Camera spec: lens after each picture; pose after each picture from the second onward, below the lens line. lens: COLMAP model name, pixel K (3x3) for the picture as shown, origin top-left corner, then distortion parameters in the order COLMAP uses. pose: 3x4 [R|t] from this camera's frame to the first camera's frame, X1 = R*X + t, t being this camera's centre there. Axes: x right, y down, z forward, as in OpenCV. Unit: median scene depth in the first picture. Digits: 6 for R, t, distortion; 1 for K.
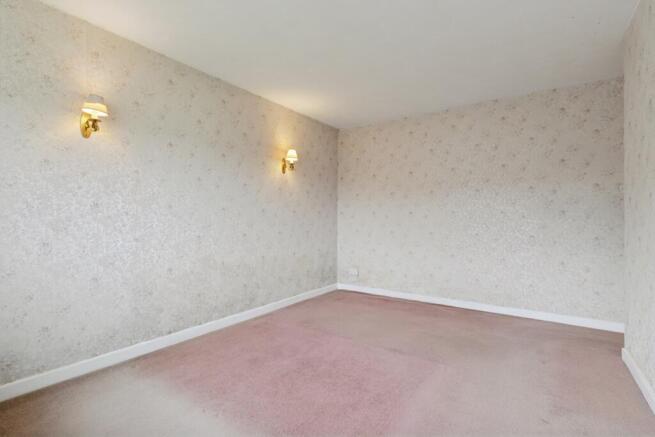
lens RADIAL K [[308.6, 0, 327.5], [0, 308.6, 218.5], [0, 0, 1]] dist [-0.001063, -0.000445]
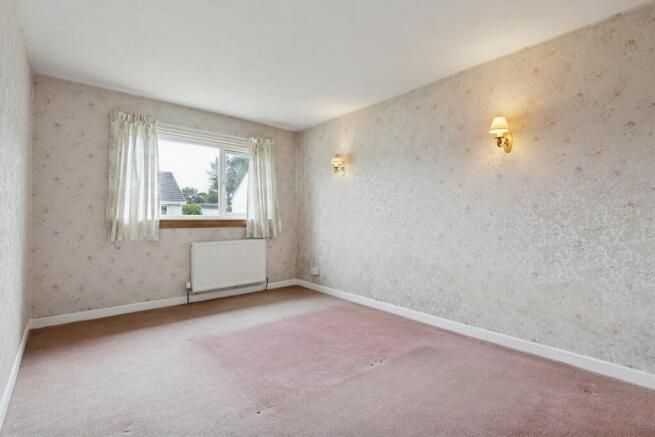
lens RADIAL K [[238.2, 0, 310.4], [0, 238.2, 218.4], [0, 0, 1]] dist [0.000154, -0.000018]
pose [[-0.152363, -0.000674, -0.988324, 0.467682], [-0.003984, 0.999992, -0.000068, 0.002997], [0.988317, 0.003927, -0.152365, 0.669897]]
